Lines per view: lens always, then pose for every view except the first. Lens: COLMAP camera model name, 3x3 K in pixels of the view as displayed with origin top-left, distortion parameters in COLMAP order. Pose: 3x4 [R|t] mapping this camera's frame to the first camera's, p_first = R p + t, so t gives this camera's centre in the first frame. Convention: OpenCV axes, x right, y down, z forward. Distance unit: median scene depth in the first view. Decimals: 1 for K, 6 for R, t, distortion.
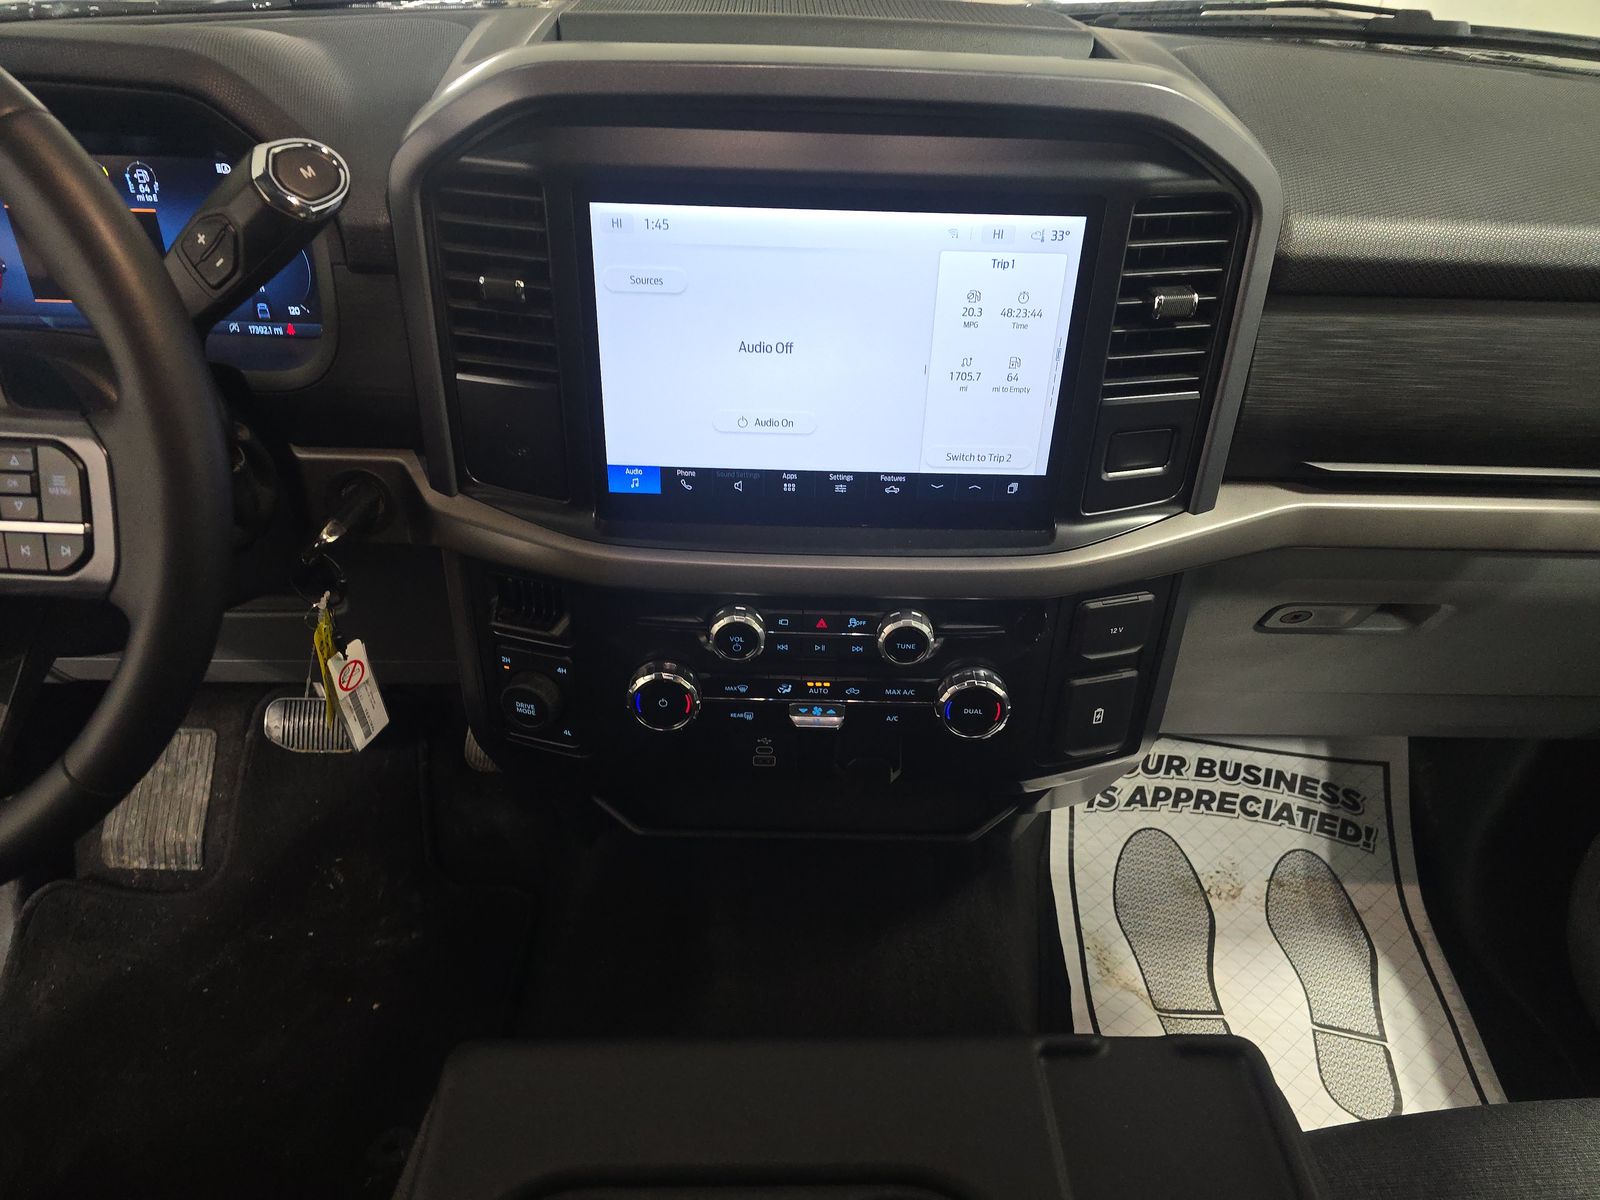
lens RADIAL K [[1062.9, 0, 805.2], [0, 1062.9, 608.5], [0, 0, 1]] dist [0.013964, -0.010887]
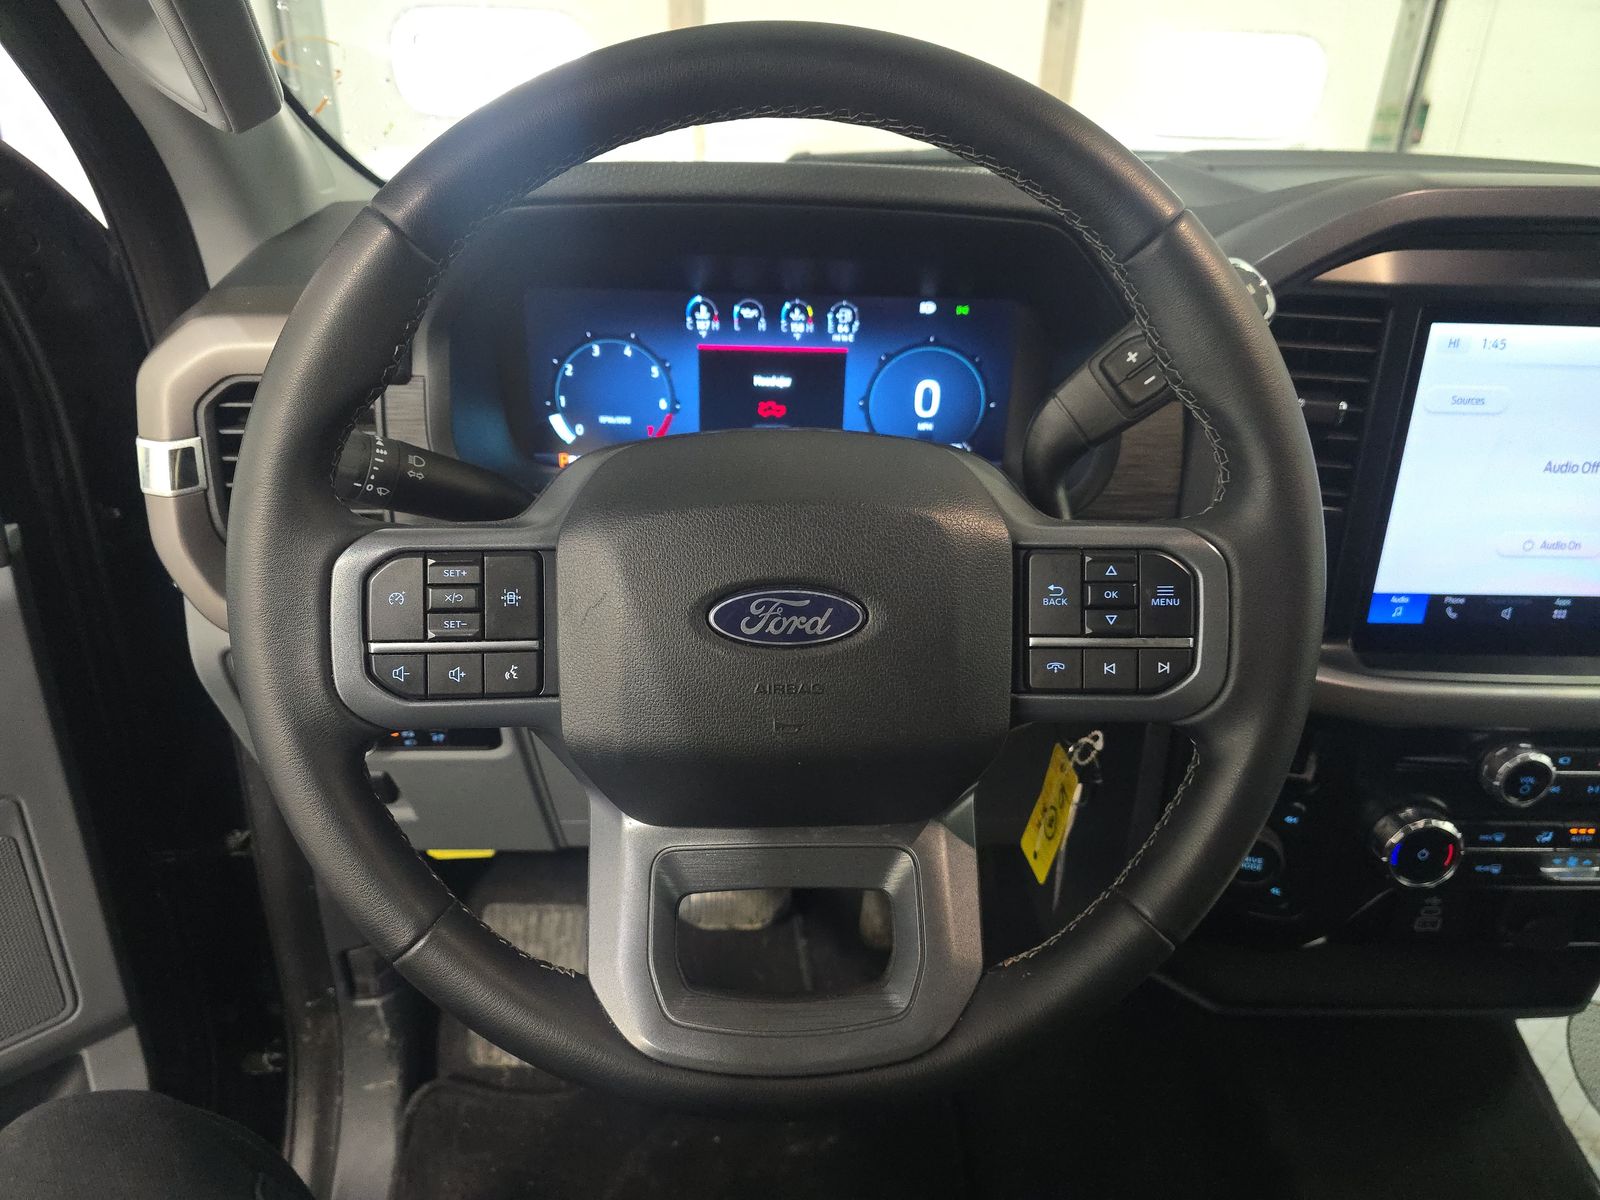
lens RADIAL K [[1062.9, 0, 802.3], [0, 1062.9, 586.7], [0, 0, 1]] dist [0.013964, -0.010887]
pose [[0.999880, -0.013856, 0.006883, -0.673189], [0.014868, 0.983588, -0.179818, 0.020872], [-0.004279, 0.179899, 0.983676, 0.070108]]
